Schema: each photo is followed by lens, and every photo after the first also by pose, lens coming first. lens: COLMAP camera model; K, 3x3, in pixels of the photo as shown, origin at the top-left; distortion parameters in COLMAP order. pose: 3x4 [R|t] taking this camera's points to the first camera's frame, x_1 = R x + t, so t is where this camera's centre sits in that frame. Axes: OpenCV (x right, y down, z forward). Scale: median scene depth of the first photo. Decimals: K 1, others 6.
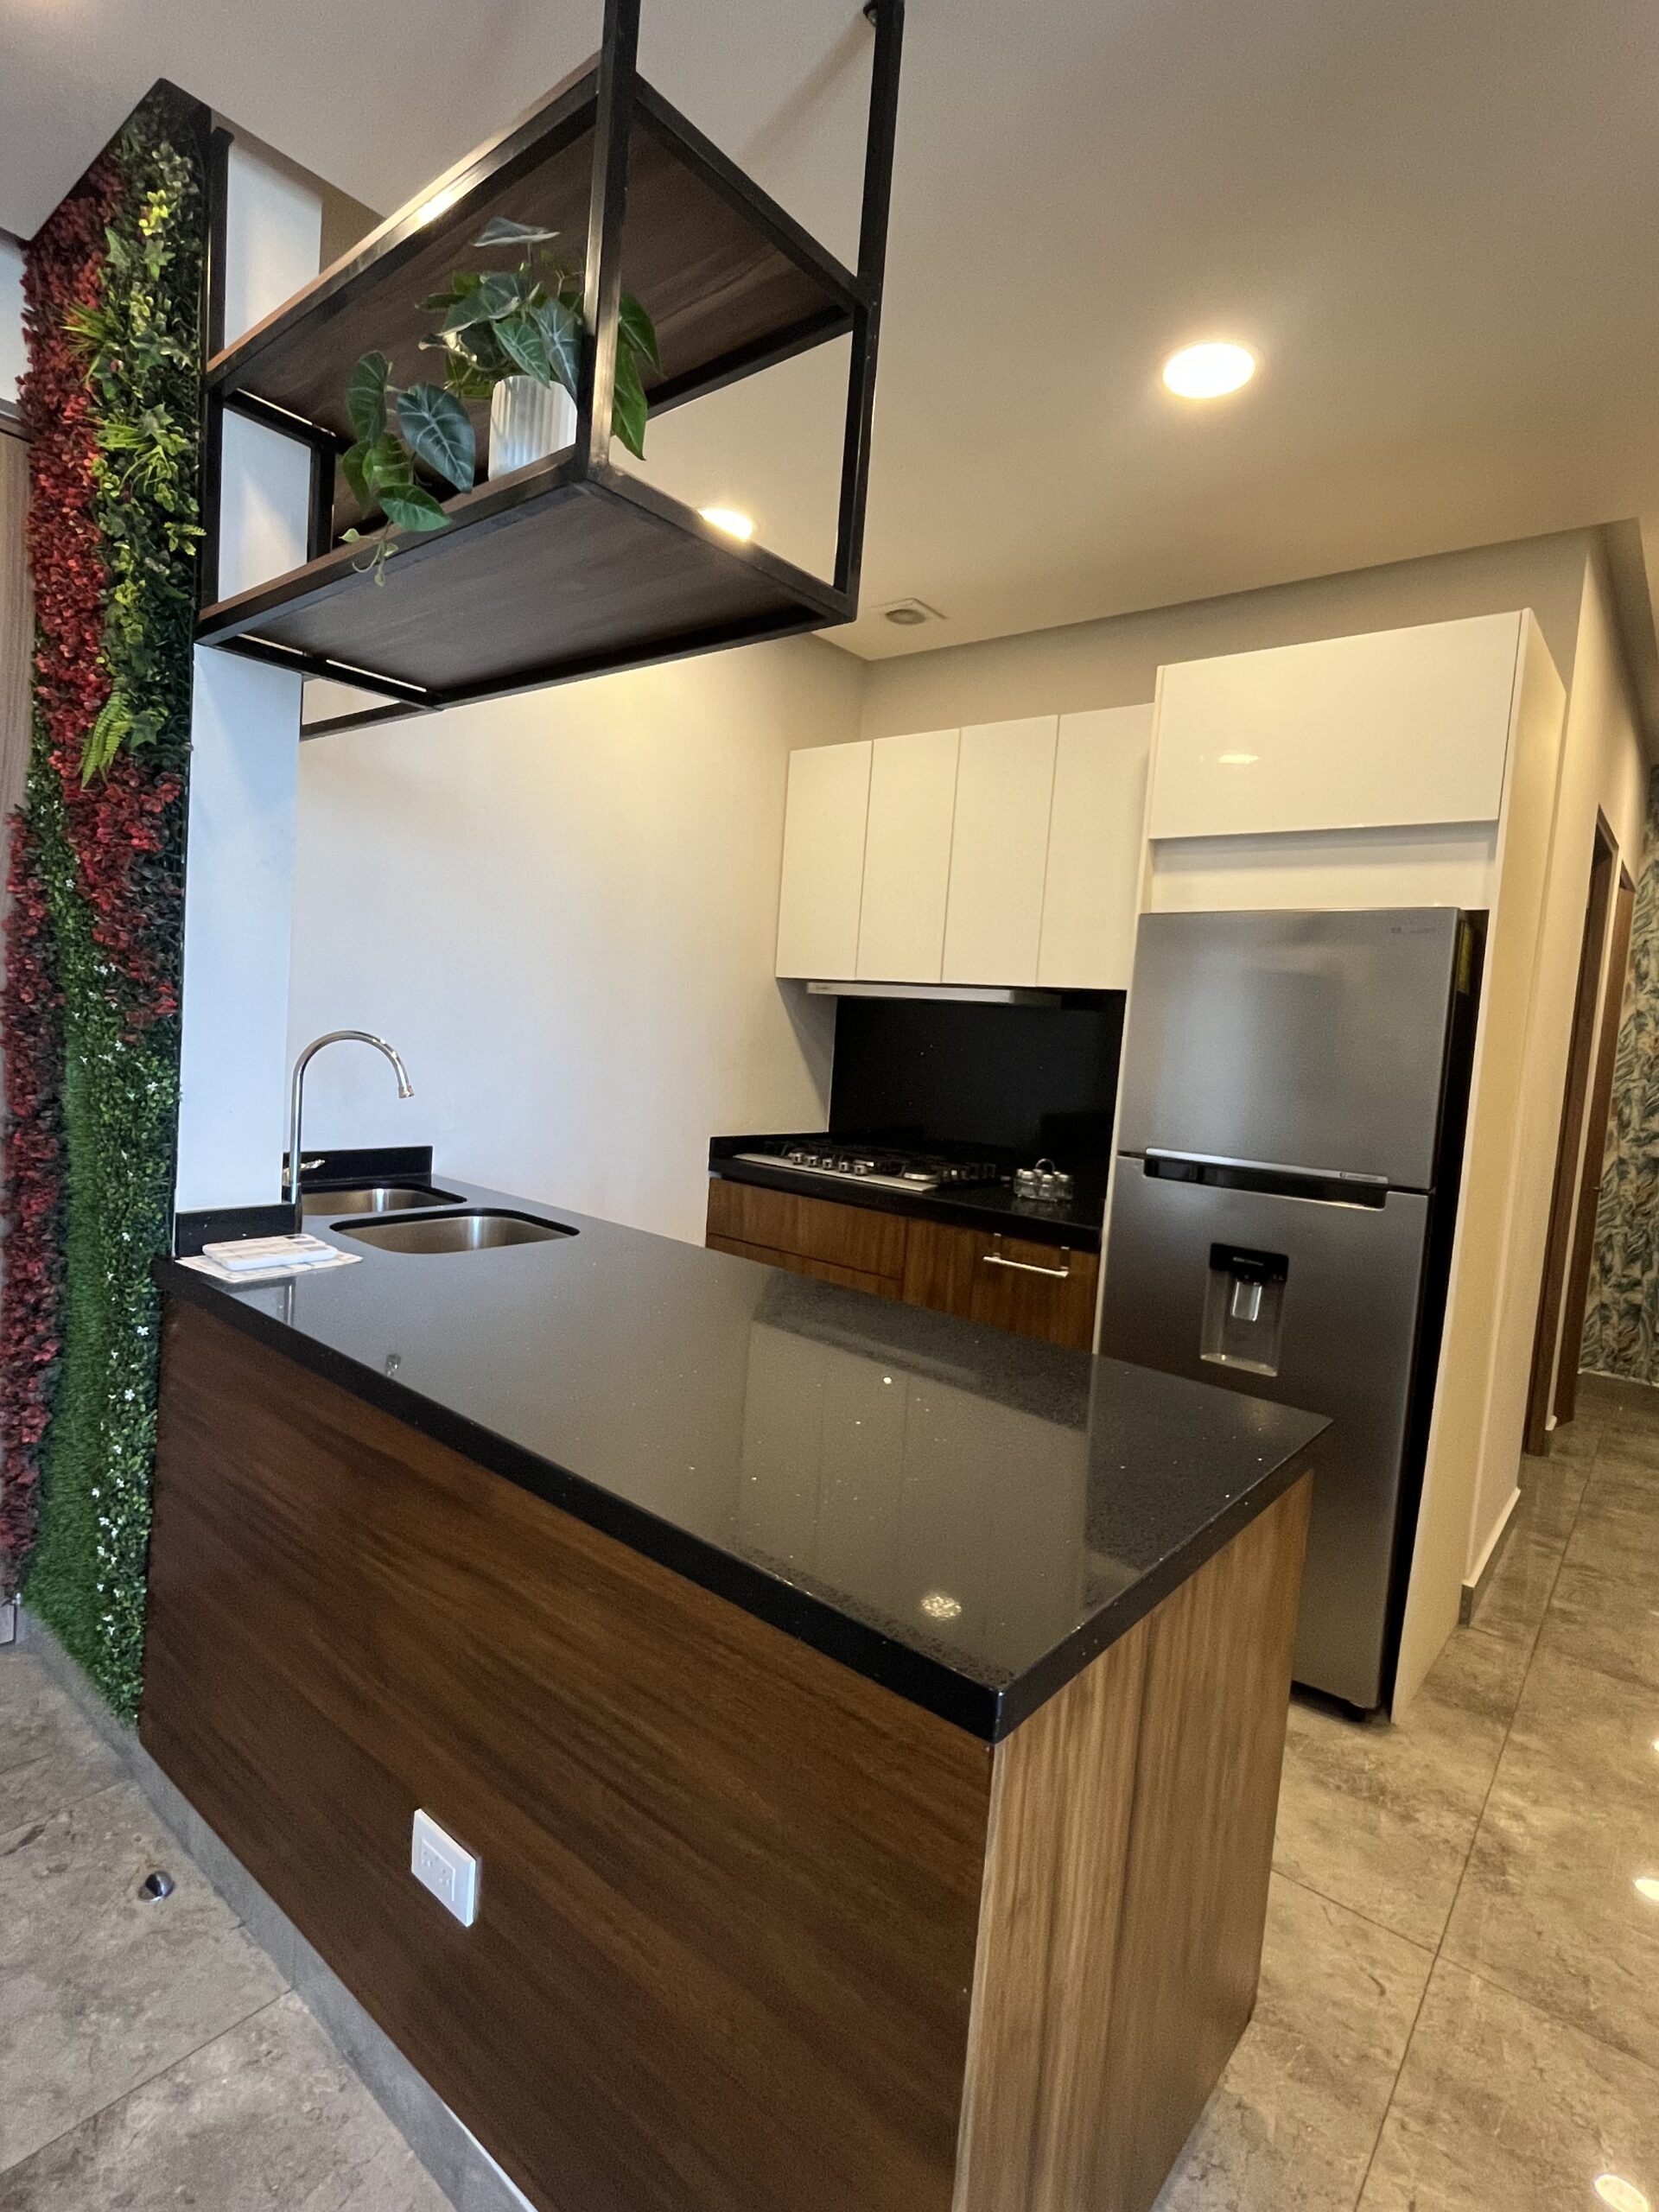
lens RADIAL K [[1085.4, 0, 828.9], [0, 1085.4, 1105.1], [0, 0, 1]] dist [-0.006934, 0.000828]
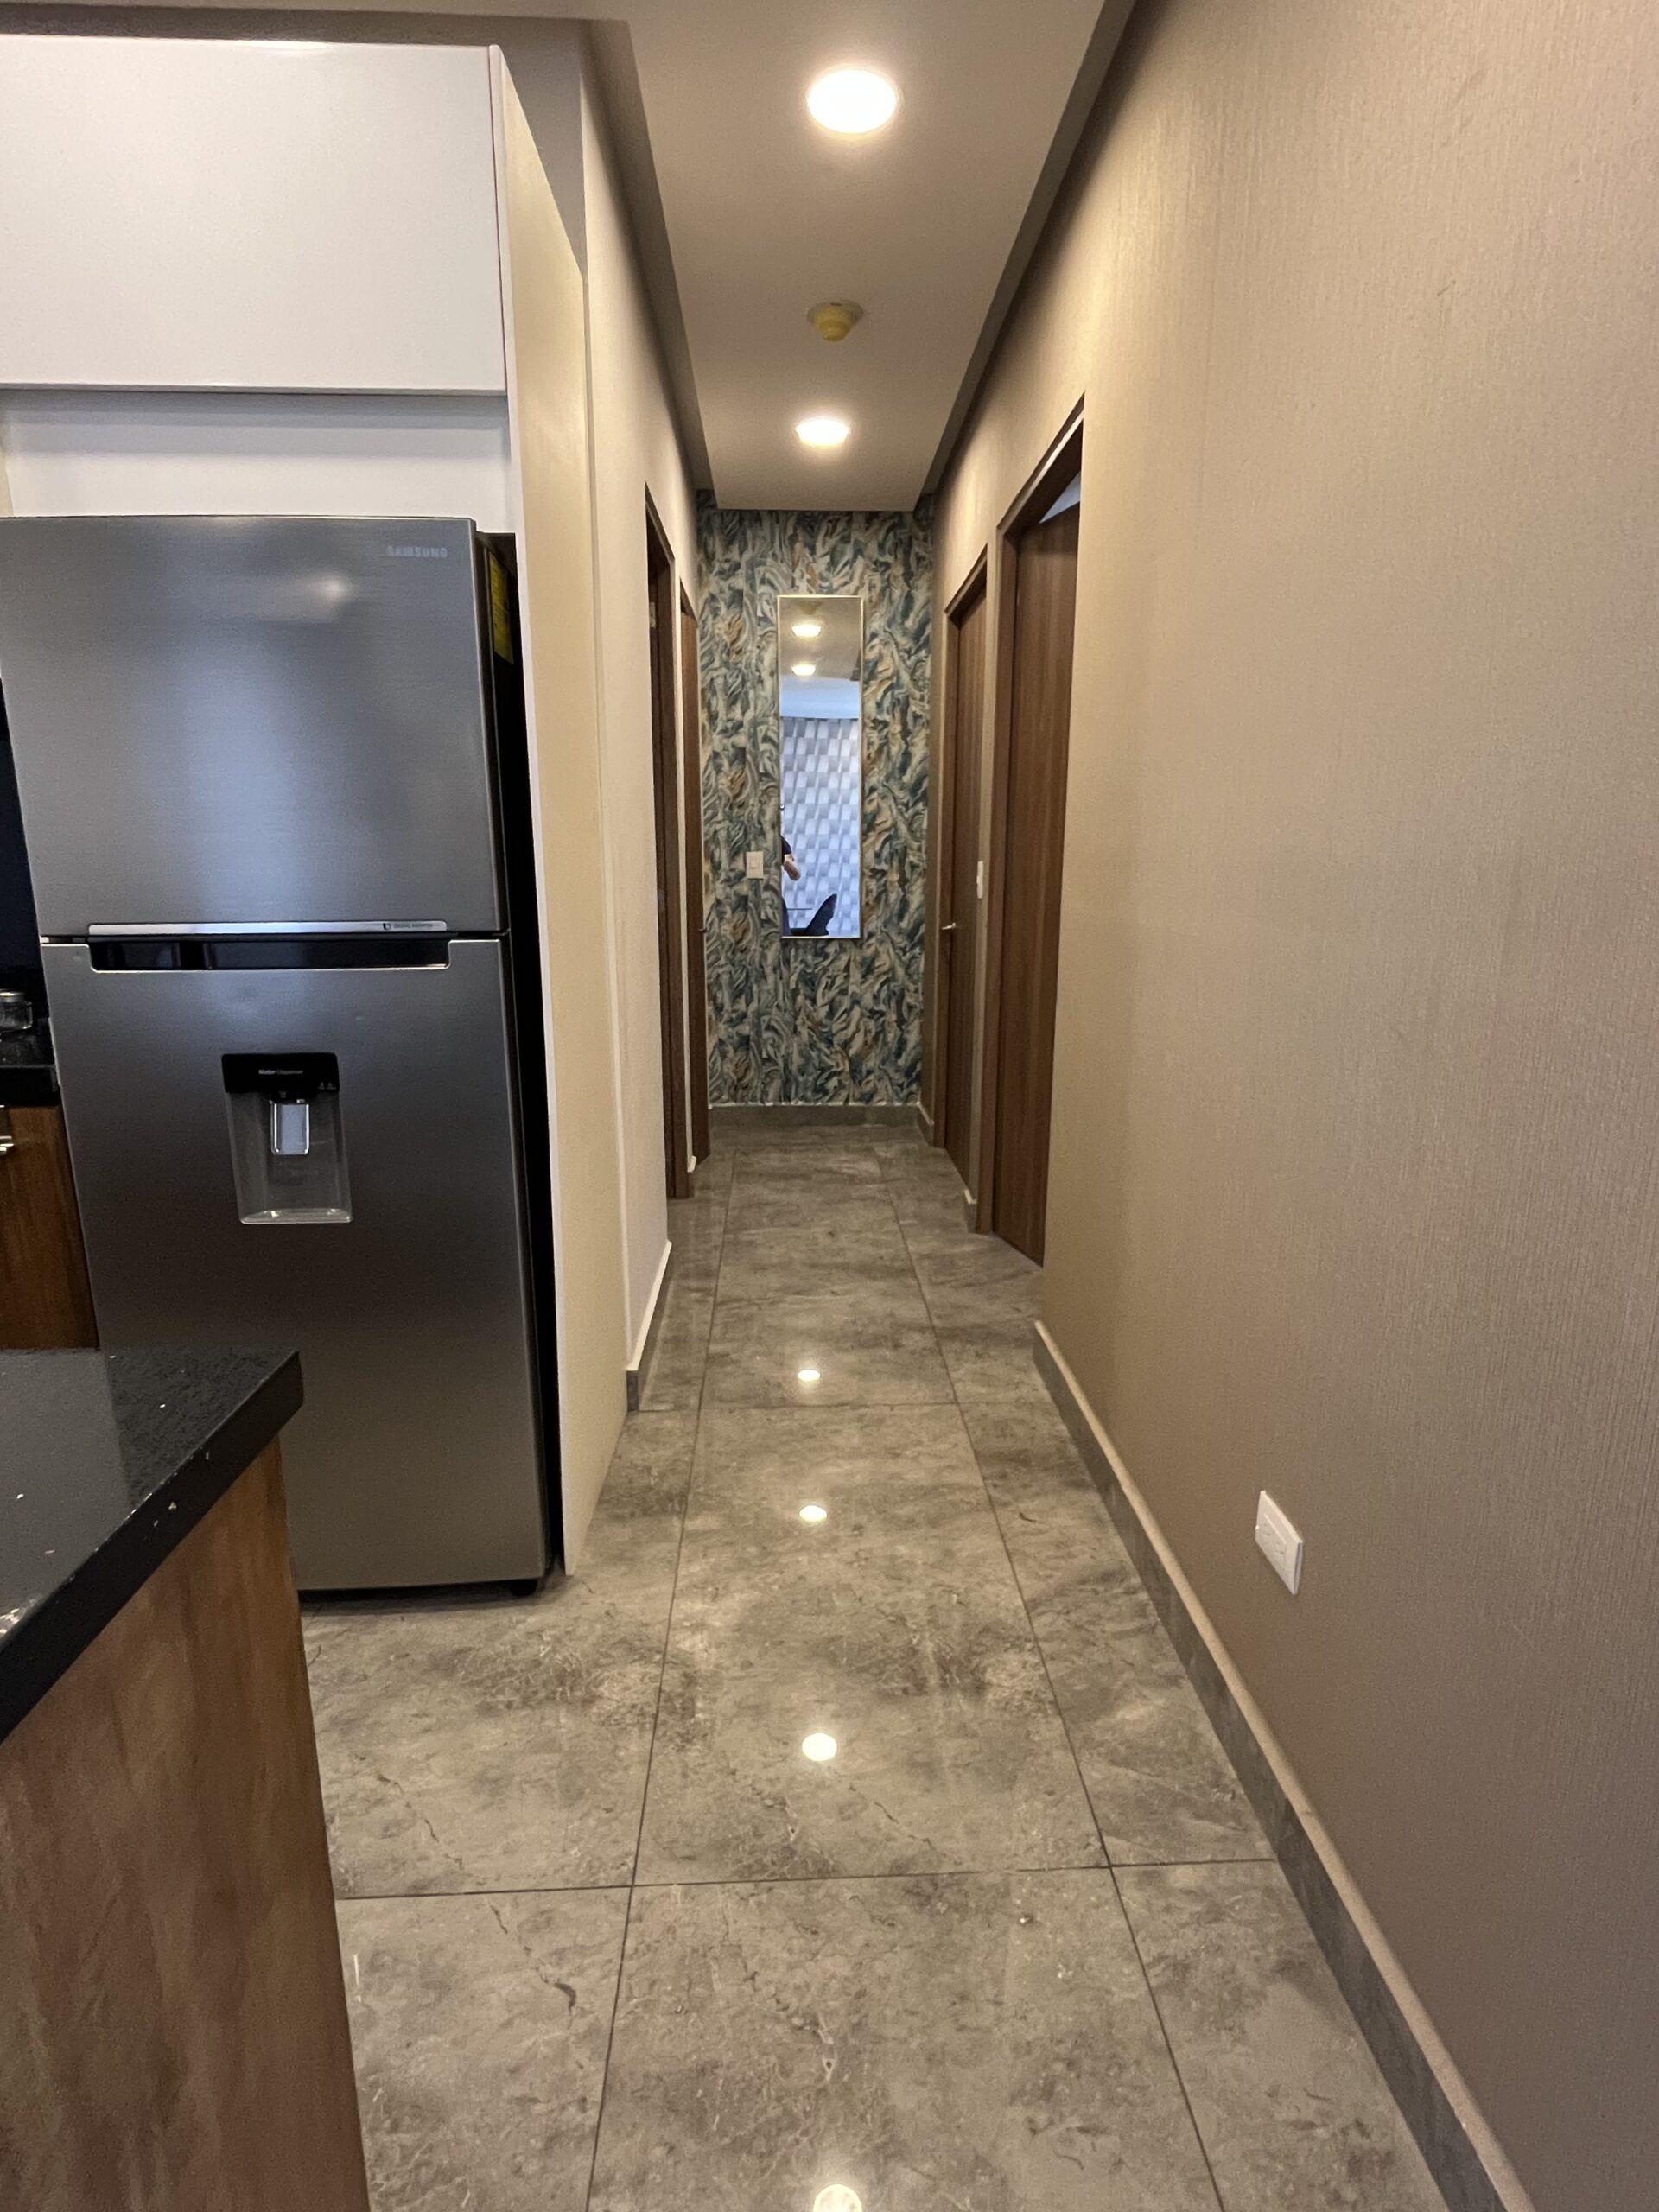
lens RADIAL K [[1085.4, 0, 823.9], [0, 1085.4, 1092.5], [0, 0, 1]] dist [-0.006934, 0.000828]
pose [[0.744316, -0.208290, 0.634514, 0.153158], [0.099234, 0.974065, 0.203348, 0.039002], [-0.660414, -0.088390, 0.745682, 0.196611]]
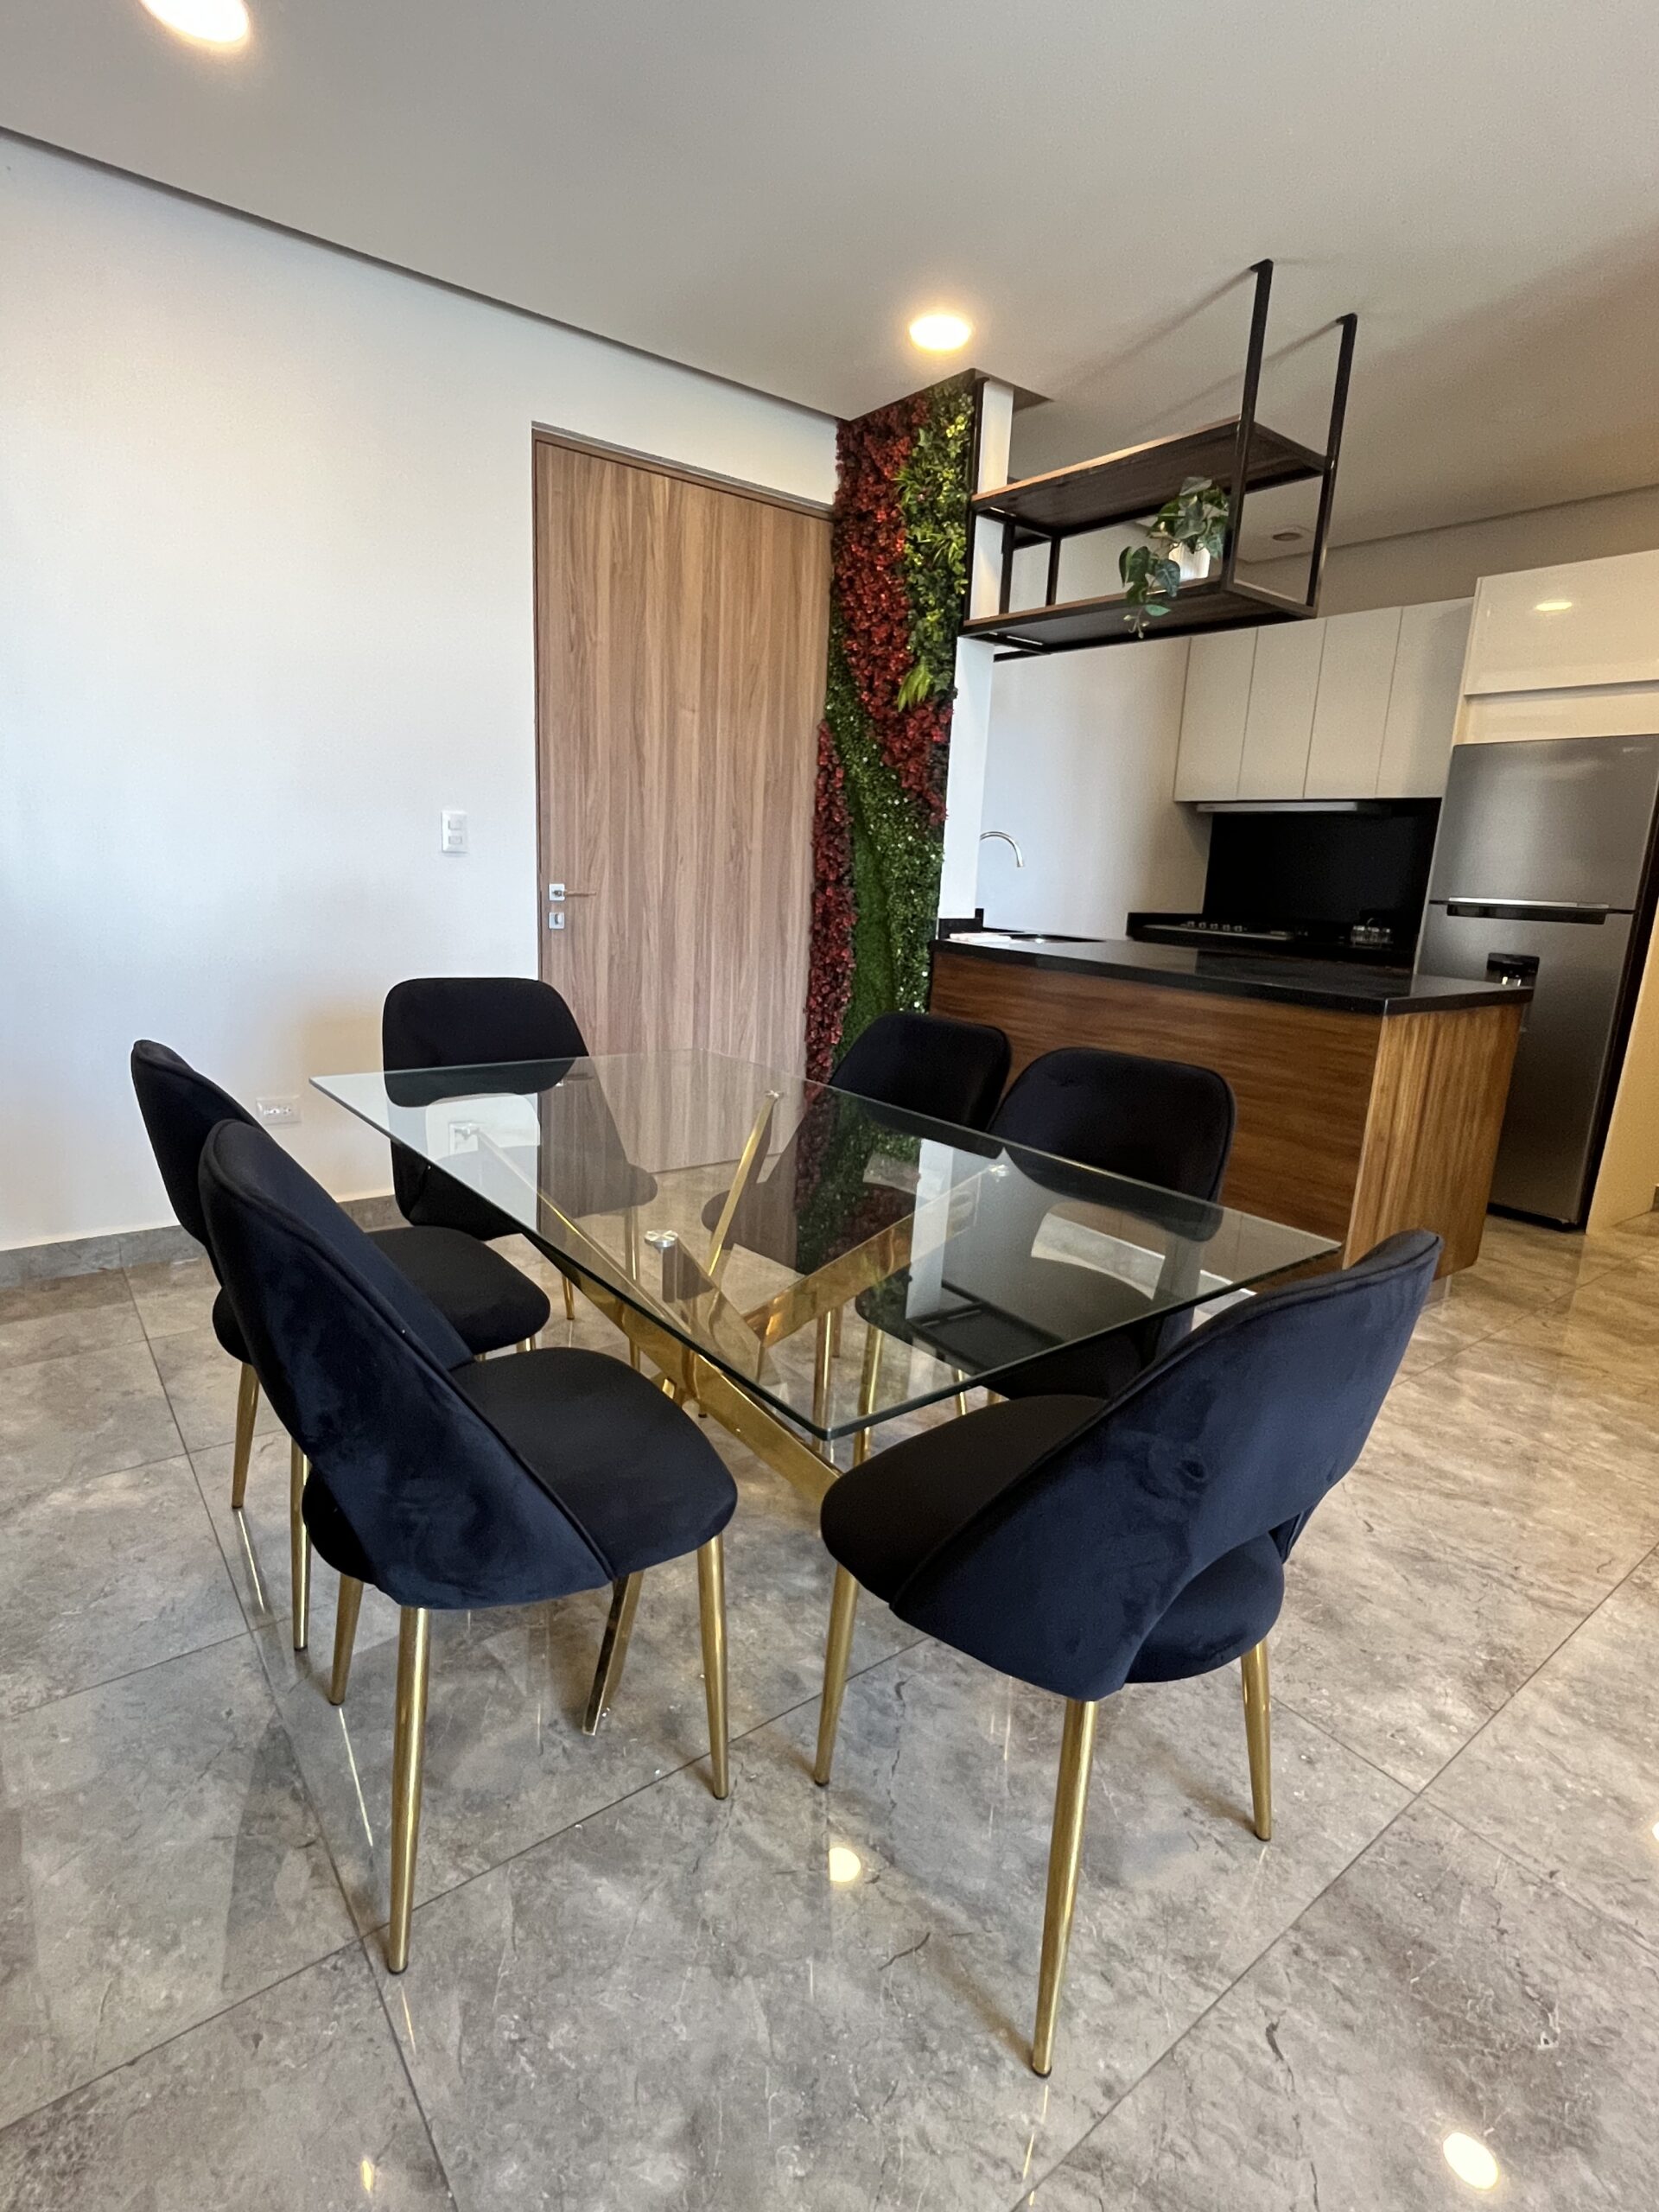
lens RADIAL K [[1085.4, 0, 834.4], [0, 1085.4, 1099.3], [0, 0, 1]] dist [-0.006934, 0.000828]
pose [[0.973576, 0.023020, -0.227198, -0.178519], [0.008704, 0.990442, 0.137651, 0.085654], [0.228195, -0.135992, 0.964071, -0.637286]]
